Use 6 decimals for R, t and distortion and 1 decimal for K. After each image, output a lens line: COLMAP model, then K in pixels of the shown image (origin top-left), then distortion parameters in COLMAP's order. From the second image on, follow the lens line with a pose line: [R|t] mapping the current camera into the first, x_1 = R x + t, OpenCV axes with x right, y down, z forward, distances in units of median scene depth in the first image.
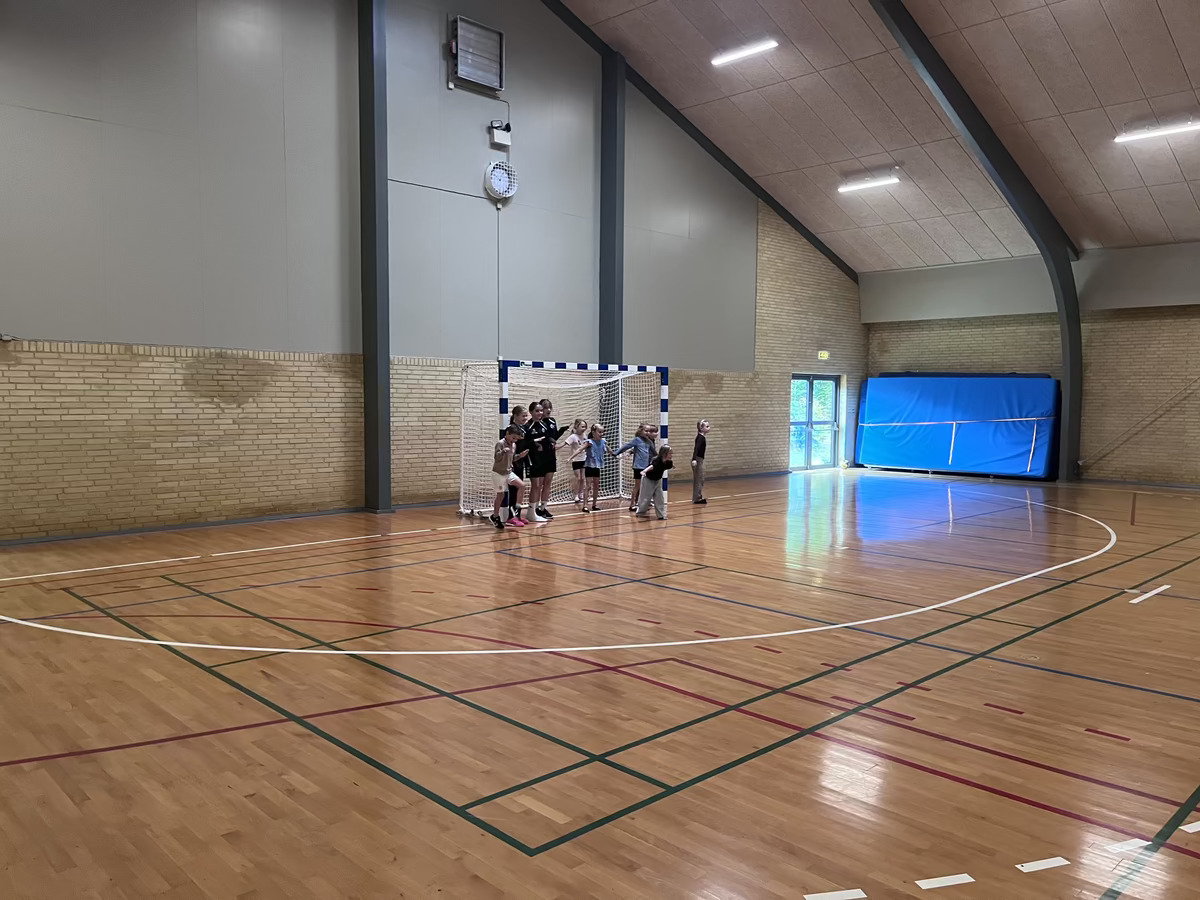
lens RADIAL K [[905.6, 0, 600.0], [0, 905.6, 450.0], [0, 0, 1]] dist [0.073924, -0.098328]
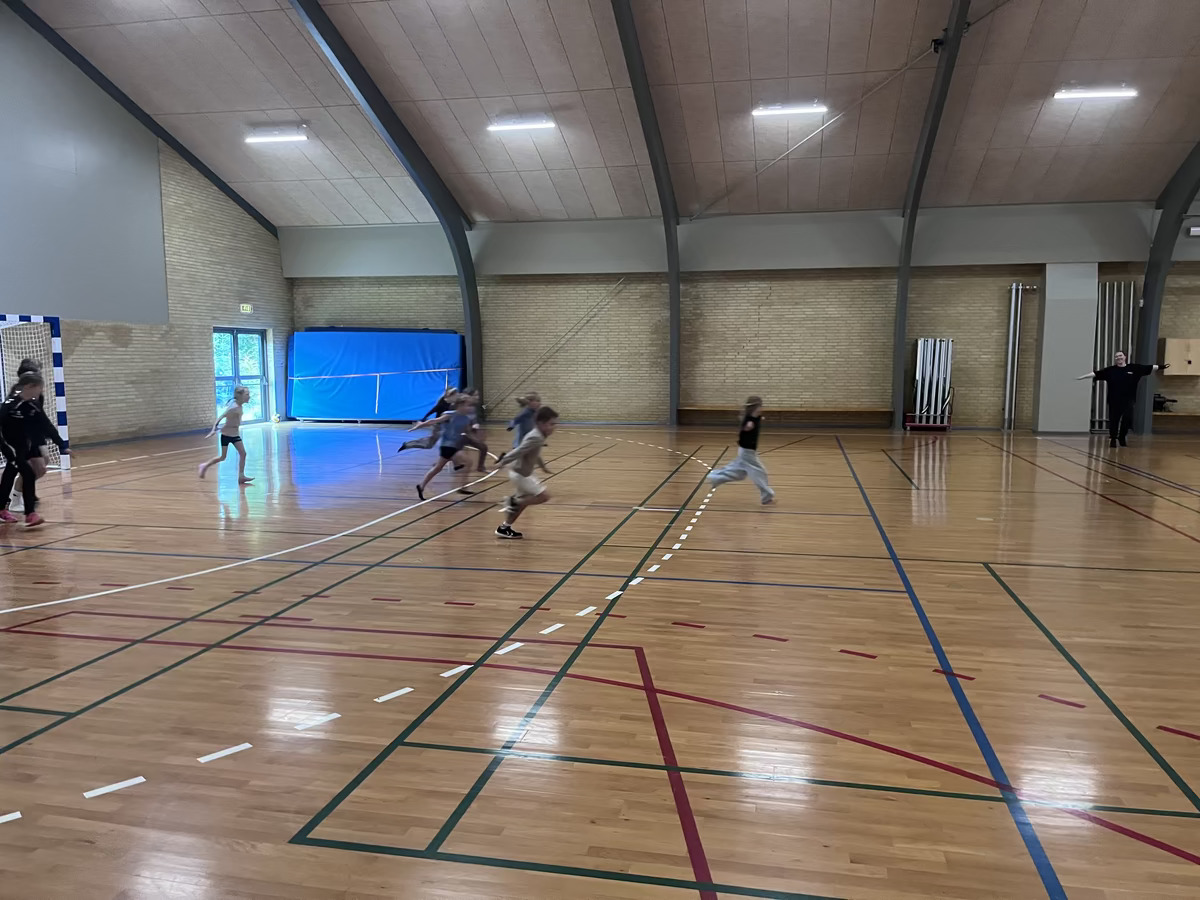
lens RADIAL K [[905.6, 0, 600.0], [0, 905.6, 450.0], [0, 0, 1]] dist [0.073924, -0.098328]
pose [[0.828570, -0.068286, 0.555706, 0.003049], [0.041319, 0.997286, 0.060941, 0.004908], [-0.558359, -0.027533, 0.829142, -0.044409]]
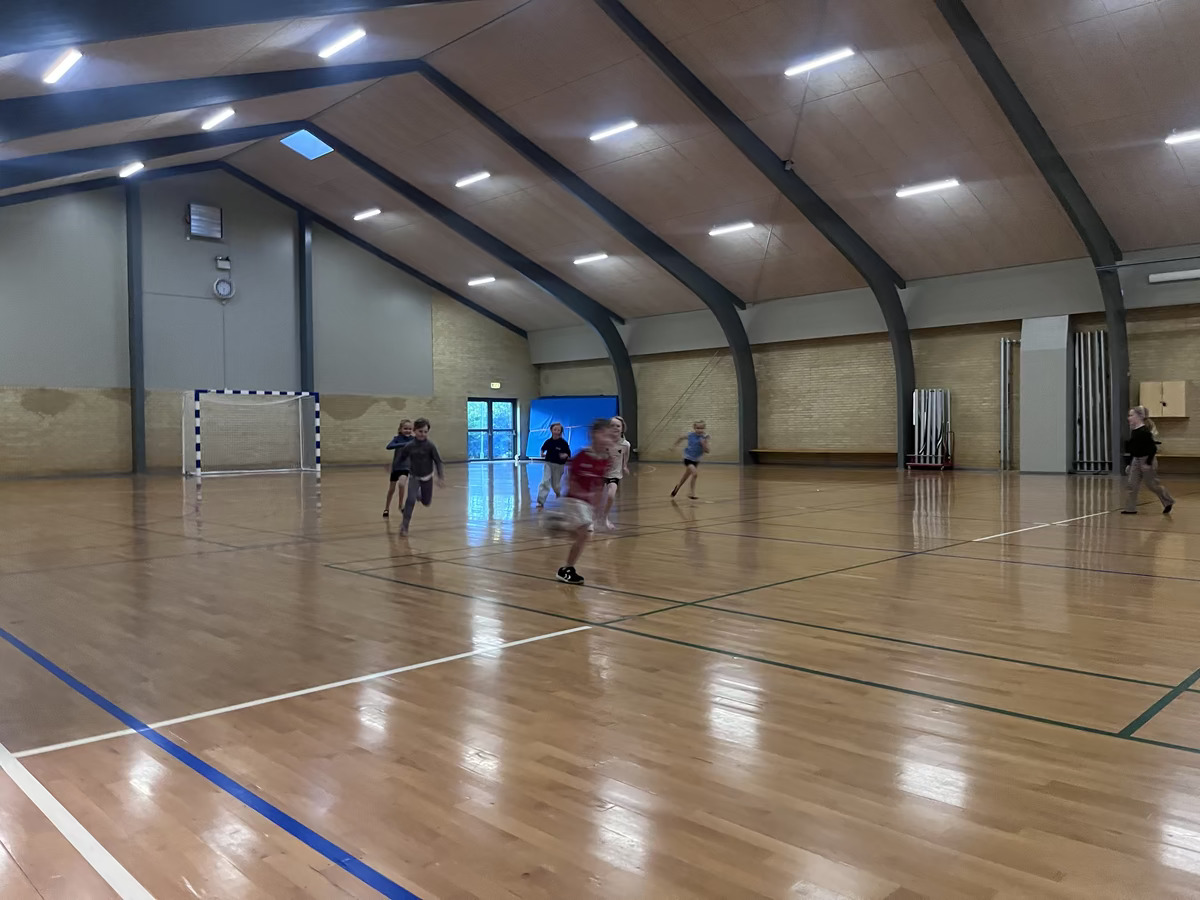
lens RADIAL K [[905.6, 0, 600.0], [0, 905.6, 450.0], [0, 0, 1]] dist [0.073924, -0.098328]
pose [[0.999806, -0.018538, 0.006665, 0.465150], [0.018780, 0.999086, -0.038403, 0.074954], [-0.005947, 0.038521, 0.999240, -0.586158]]
